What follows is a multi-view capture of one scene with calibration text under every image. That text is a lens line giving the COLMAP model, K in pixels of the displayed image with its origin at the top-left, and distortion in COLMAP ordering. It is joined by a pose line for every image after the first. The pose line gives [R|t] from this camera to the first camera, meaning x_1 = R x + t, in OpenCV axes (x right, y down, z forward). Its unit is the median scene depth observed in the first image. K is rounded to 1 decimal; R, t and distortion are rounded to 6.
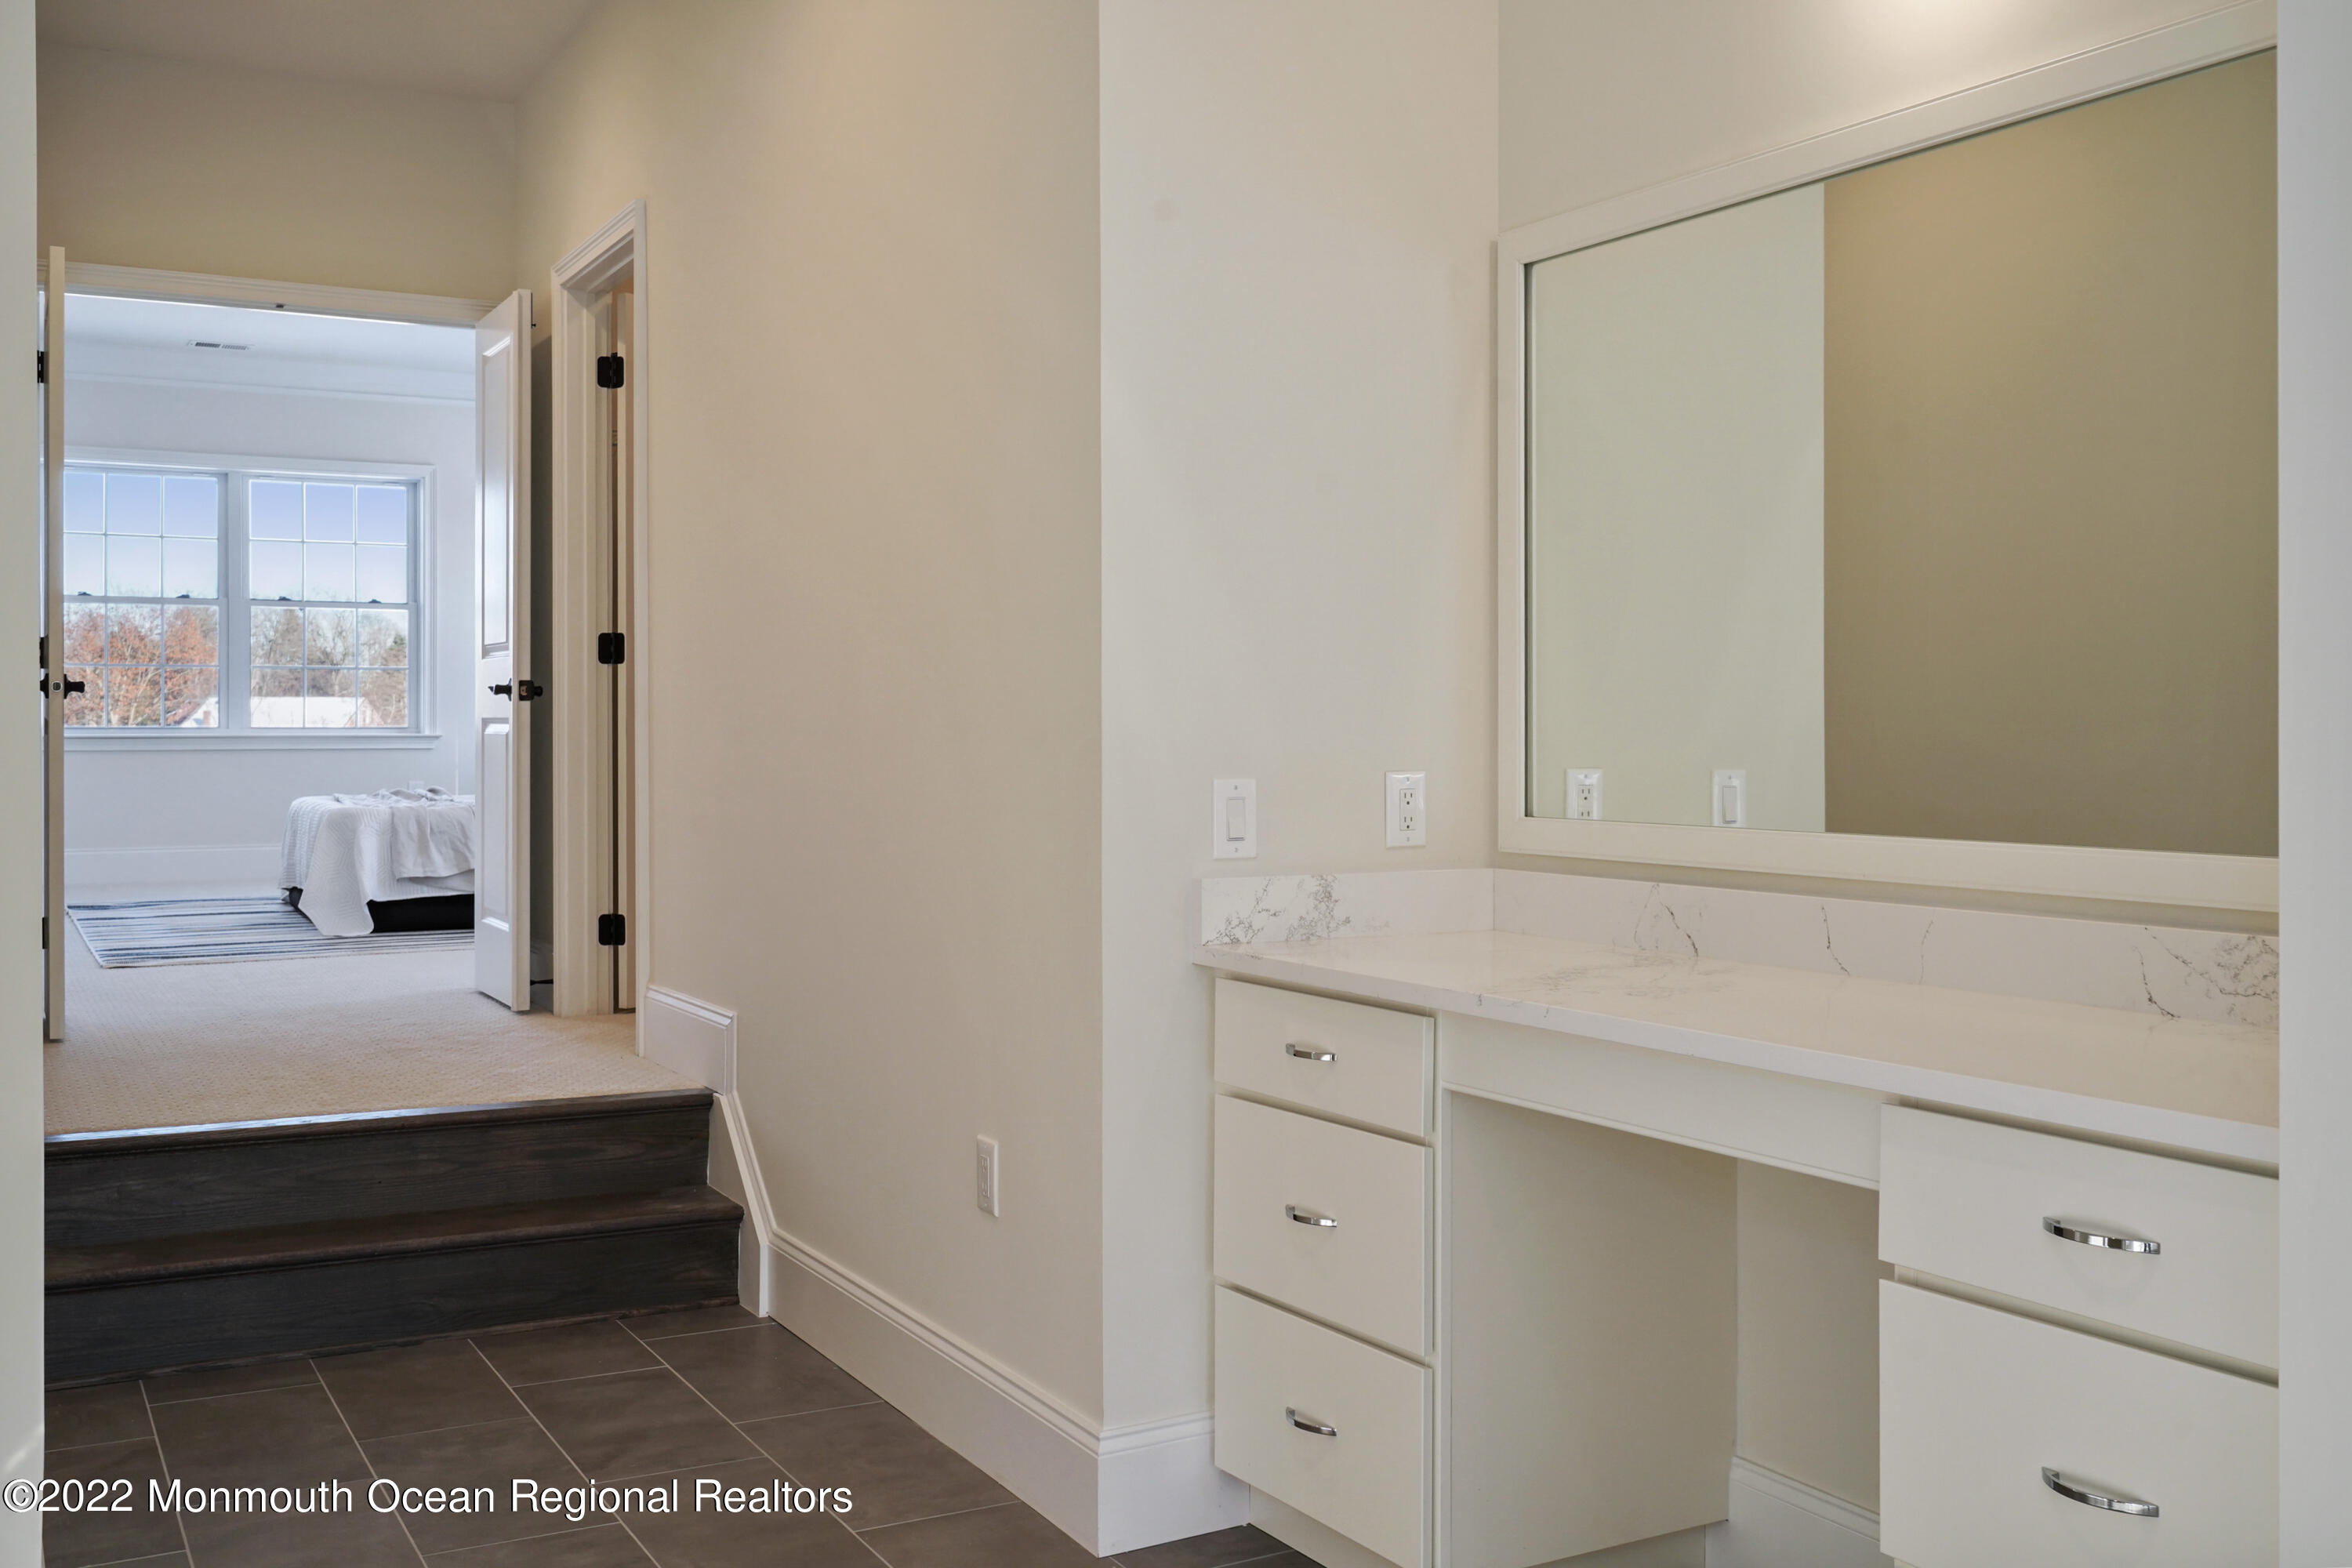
lens RADIAL K [[2192.1, 0, 1177.0], [0, 2192.1, 729.0], [0, 0, 1]] dist [0.010781, -0.004478]
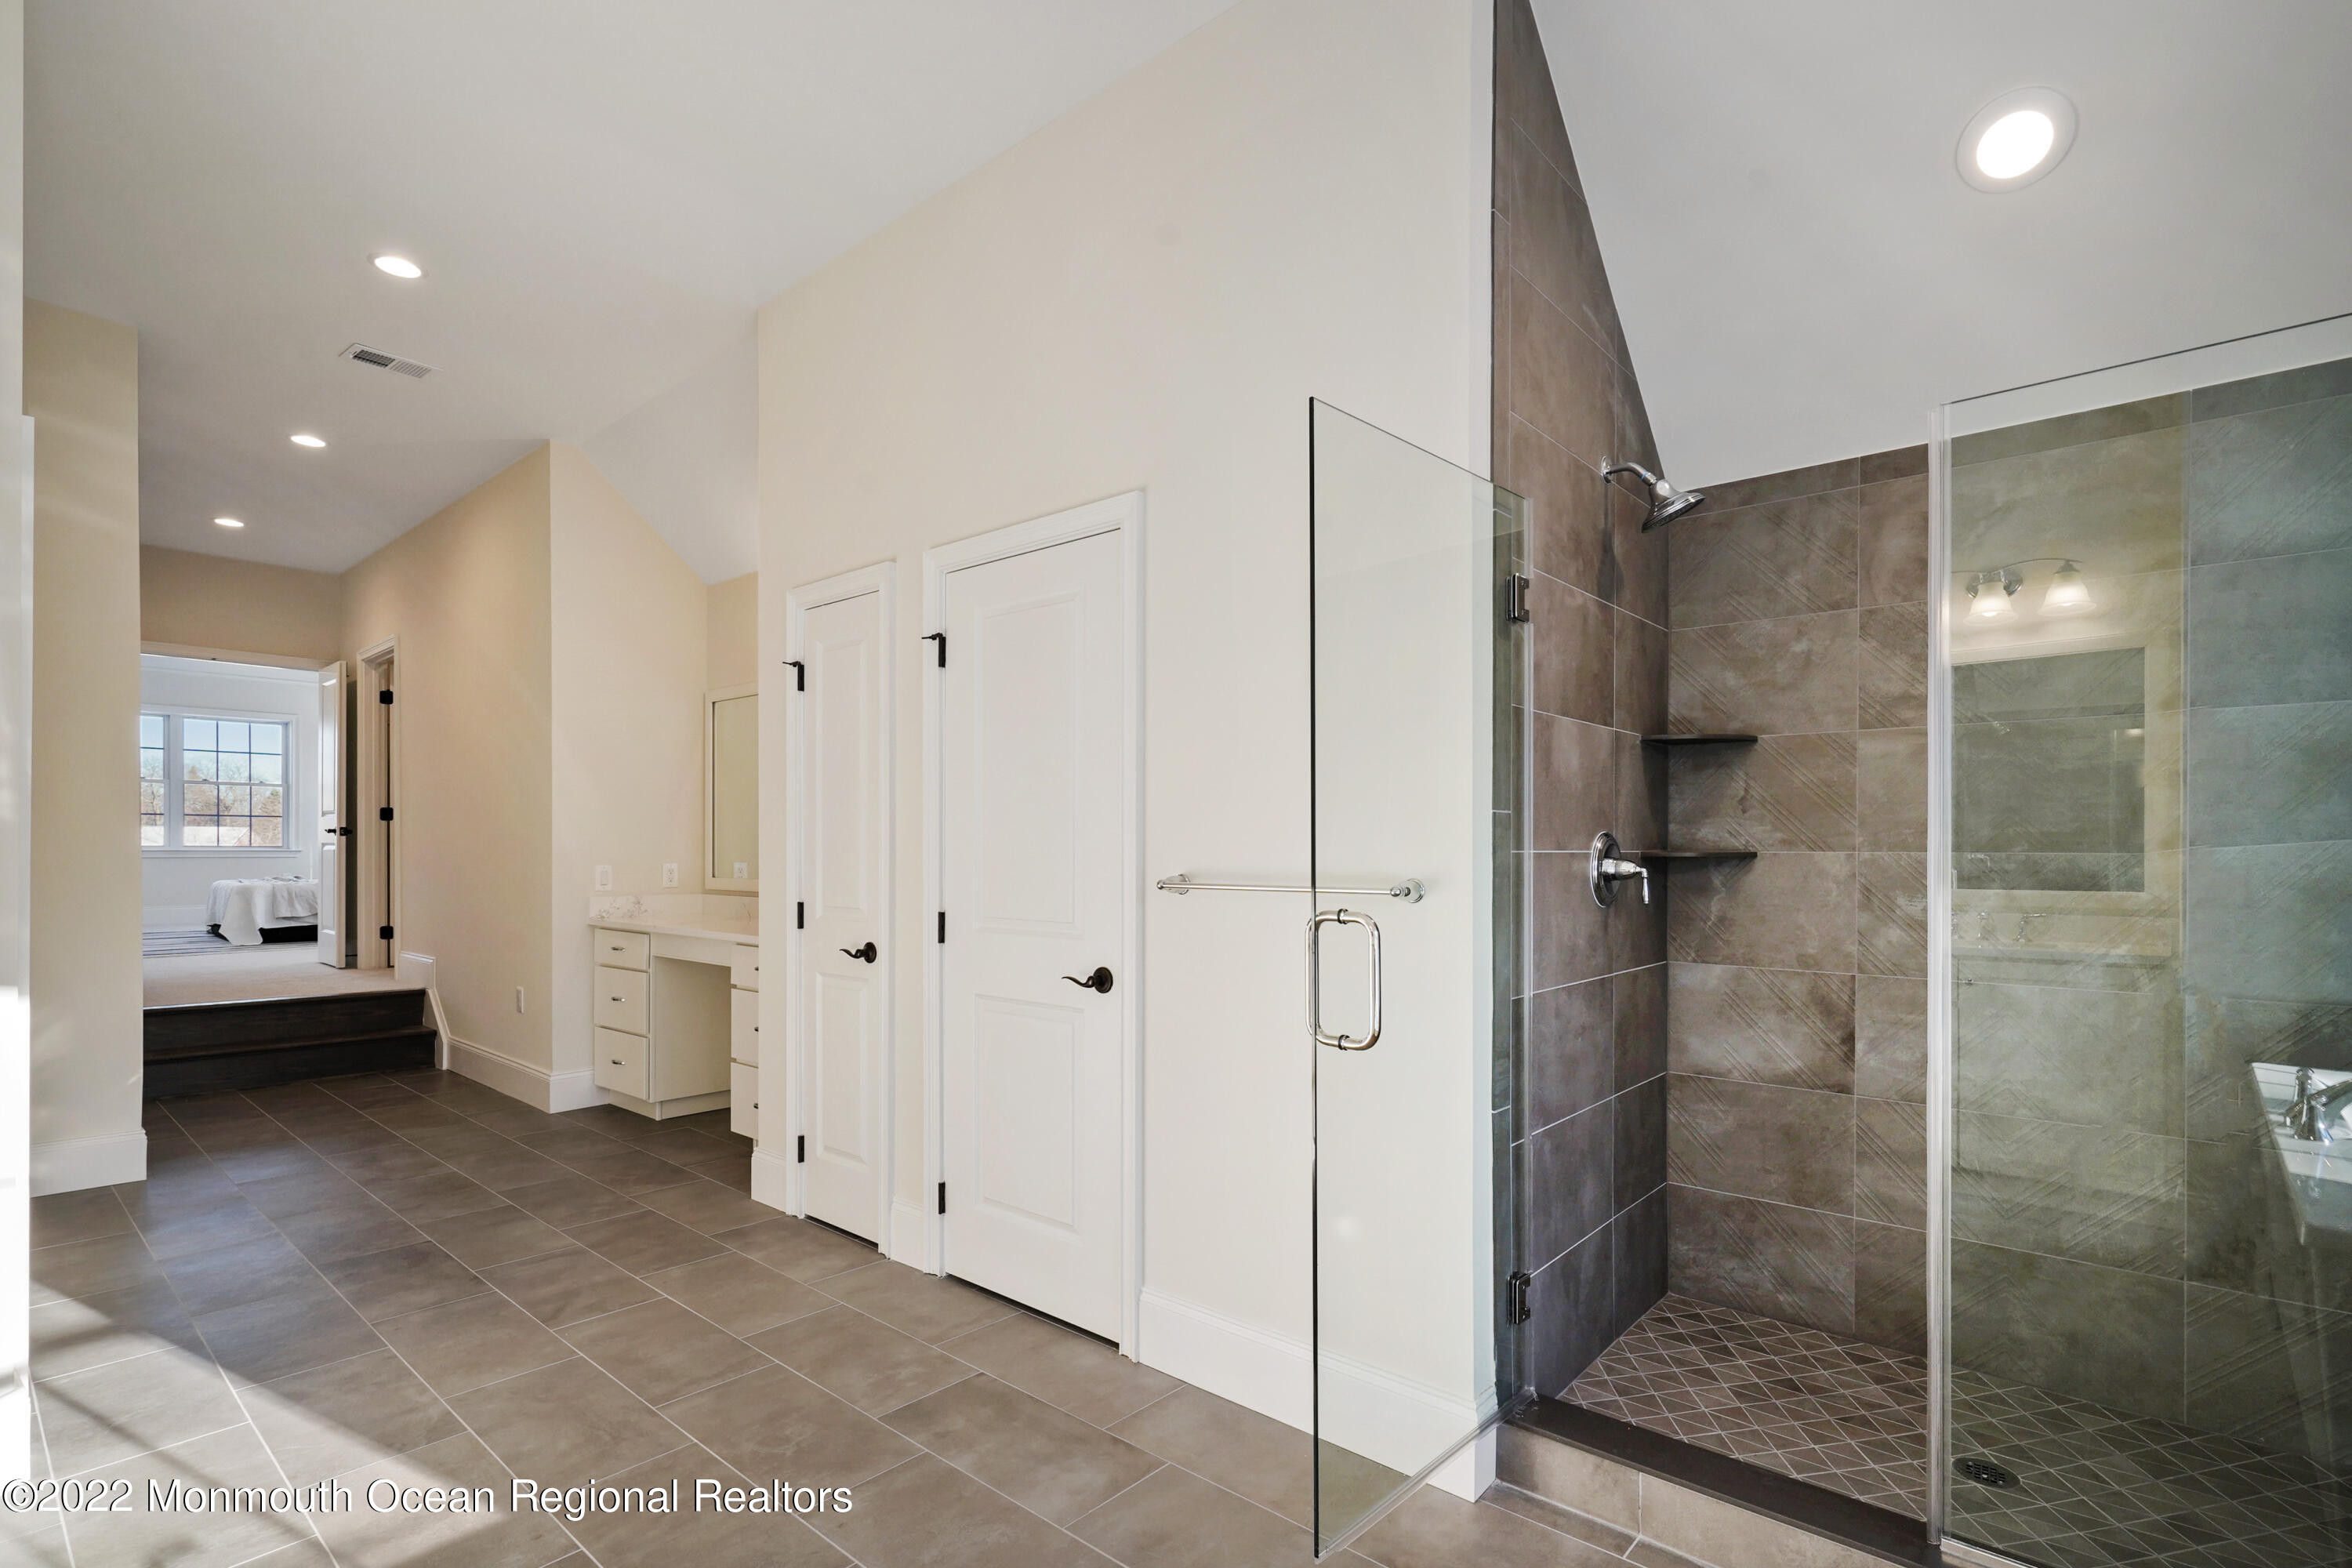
lens RADIAL K [[1118.1, 0, 1180.9], [0, 1118.1, 851.7], [0, 0, 1]] dist [-0.000229, 0.000262]
pose [[0.942377, 0.002036, 0.334547, 0.147866], [-0.003204, 0.999991, 0.002939, -0.002301], [-0.334538, -0.003841, 0.942374, -0.428233]]
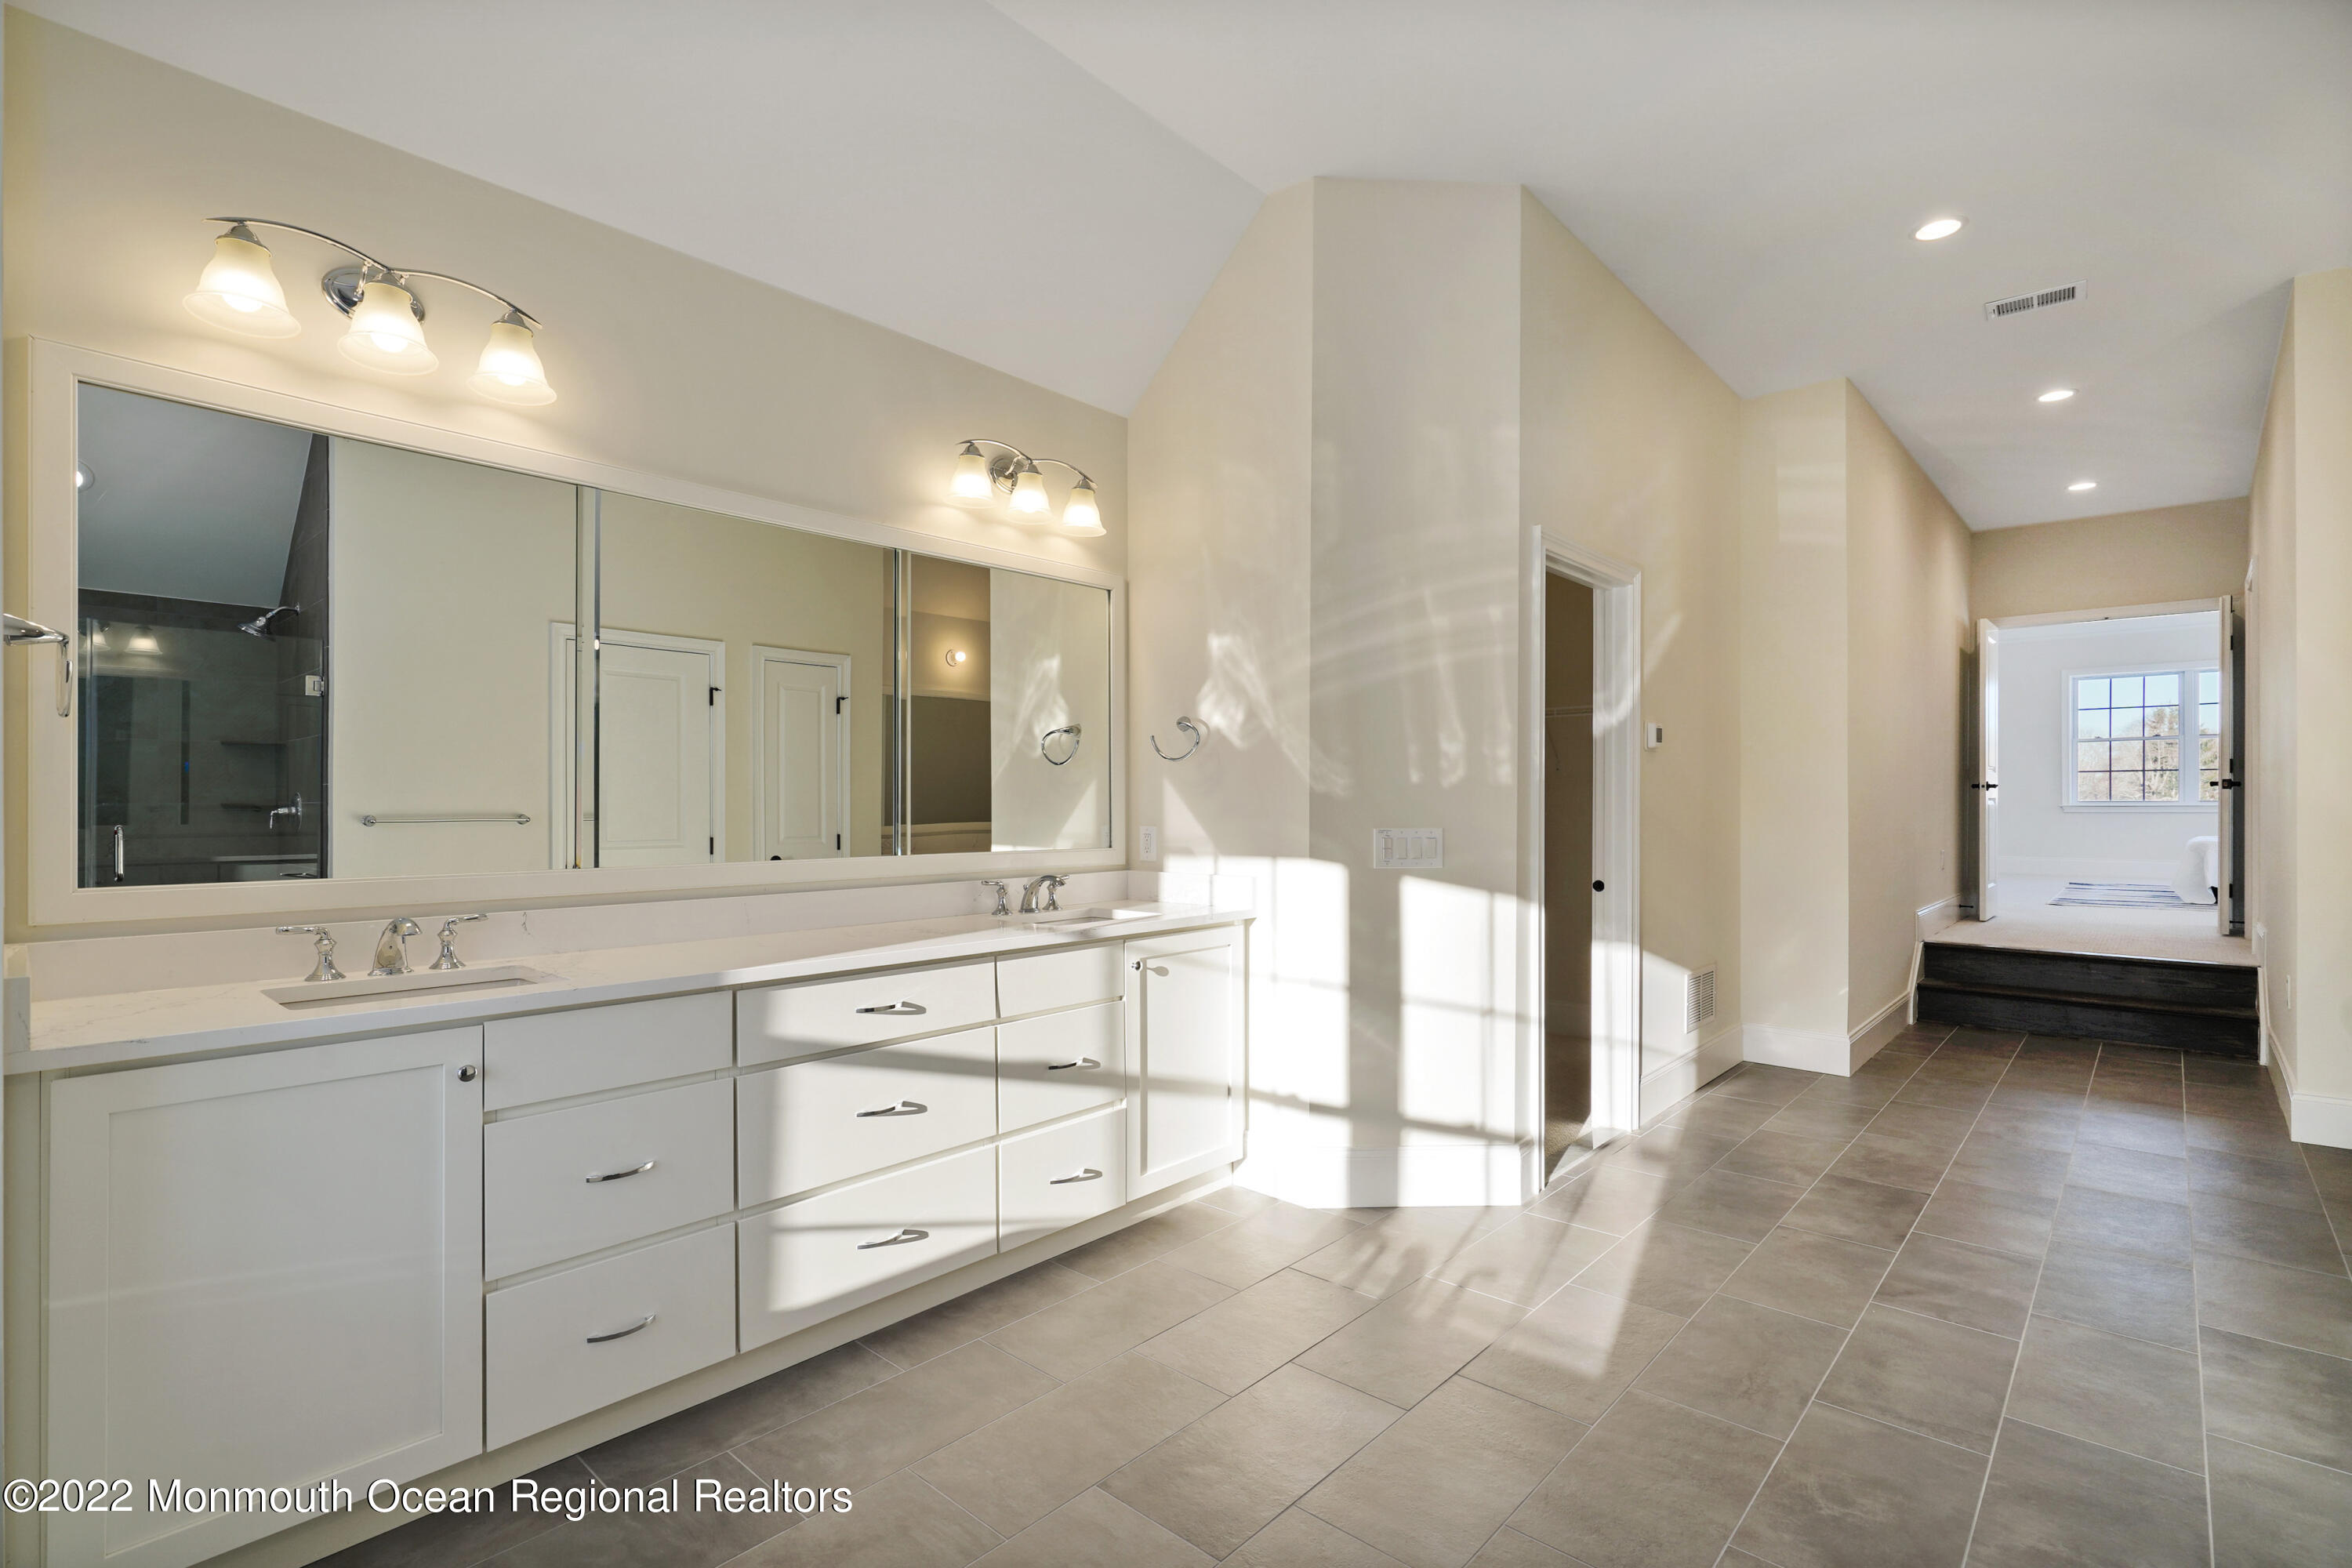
lens RADIAL K [[1096.3, 0, 1169.7], [0, 1096.3, 800.3], [0, 0, 1]] dist [0.001037, 0.000392]
pose [[0.315343, 0.000041, -0.948978, 0.388837], [-0.000080, 1.000000, 0.000016, -0.001805], [0.948978, 0.000071, 0.315343, -0.306774]]
